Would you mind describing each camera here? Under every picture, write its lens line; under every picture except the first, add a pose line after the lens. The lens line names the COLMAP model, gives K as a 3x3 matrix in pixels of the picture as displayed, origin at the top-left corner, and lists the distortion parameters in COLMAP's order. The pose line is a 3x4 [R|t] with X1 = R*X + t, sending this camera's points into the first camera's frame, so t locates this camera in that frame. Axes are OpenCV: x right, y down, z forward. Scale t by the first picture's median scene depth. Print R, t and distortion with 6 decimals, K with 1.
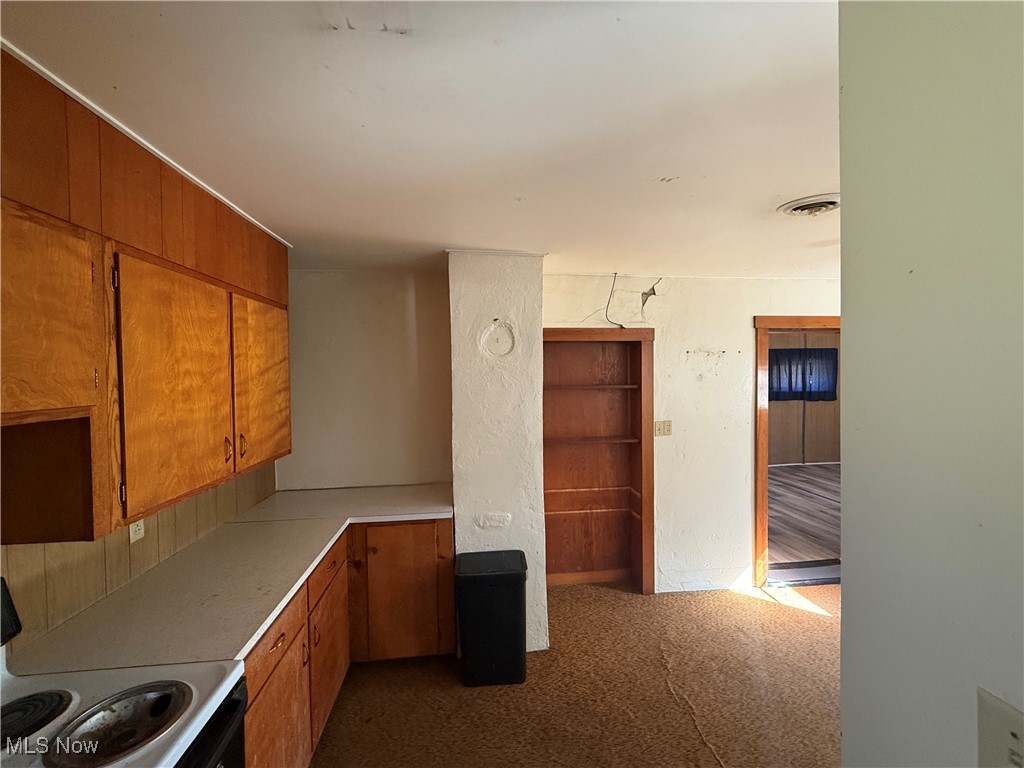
lens RADIAL K [[407.7, 0, 510.0], [0, 407.7, 381.5], [0, 0, 1]] dist [-0.000475, 0.000155]
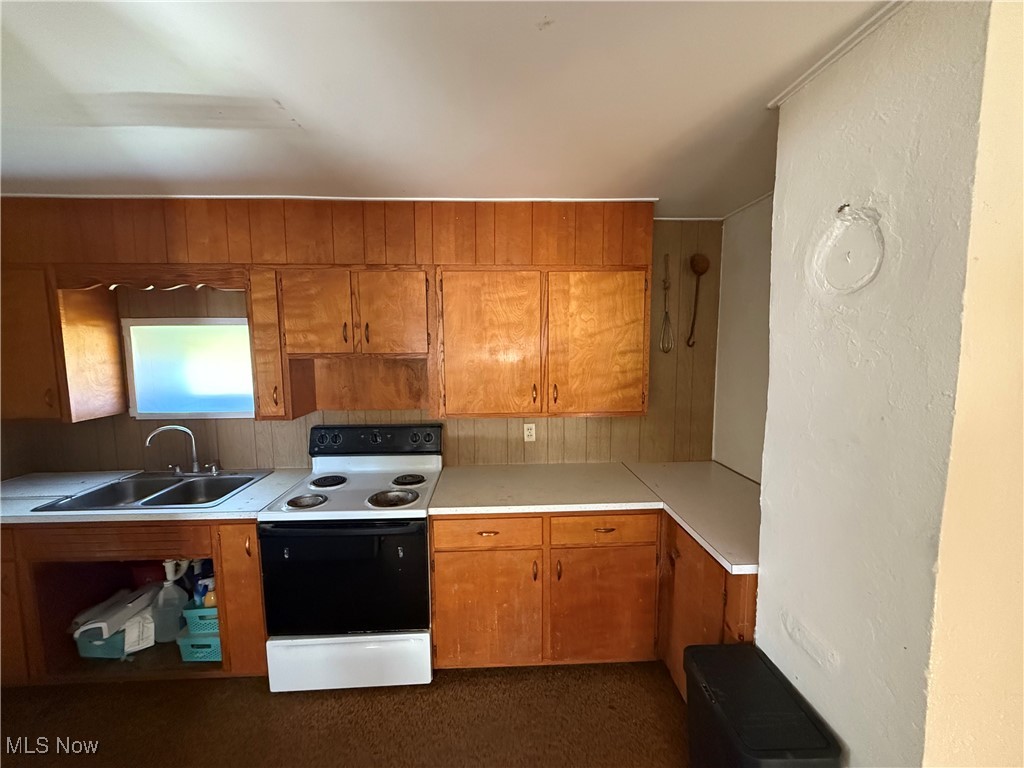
lens RADIAL K [[407.7, 0, 510.0], [0, 407.7, 381.5], [0, 0, 1]] dist [-0.000475, 0.000155]
pose [[-0.062442, 0.110805, -0.991879, 0.733958], [-0.011459, 0.993673, 0.111726, -0.023836], [0.997983, 0.018342, -0.060777, 1.150165]]
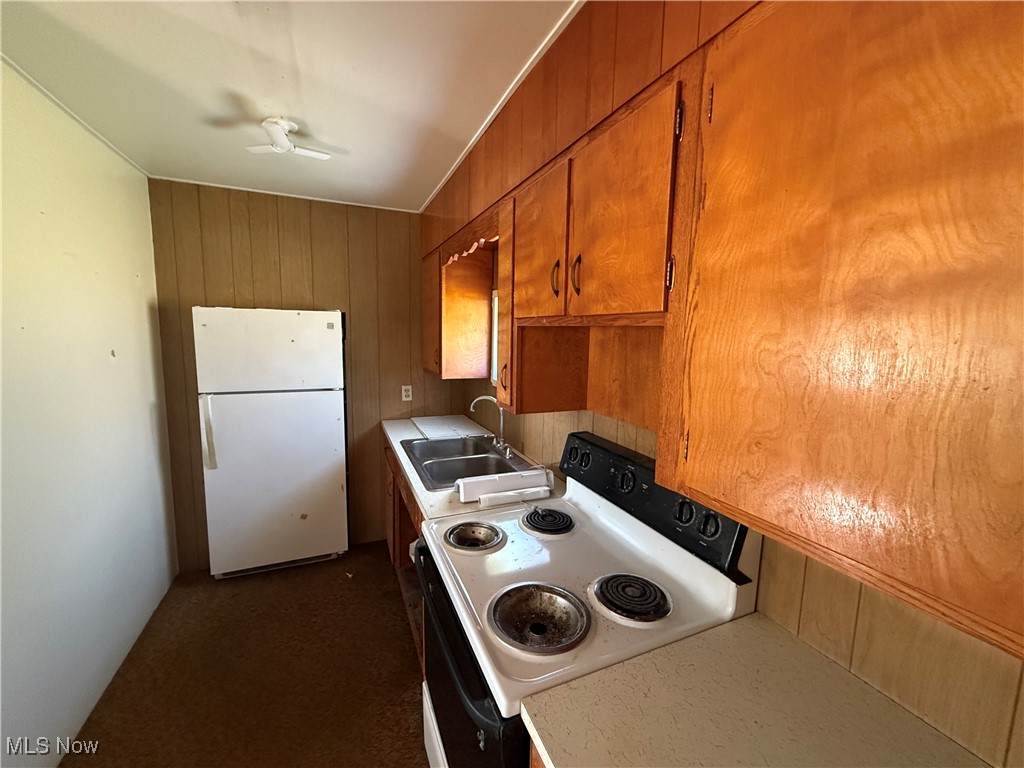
lens RADIAL K [[407.7, 0, 510.0], [0, 407.7, 381.5], [0, 0, 1]] dist [-0.000475, 0.000155]
pose [[-0.954883, 0.027552, -0.295700, -0.389915], [-0.015592, 0.989663, 0.142566, 0.063354], [0.296571, 0.140744, -0.944583, 1.238638]]
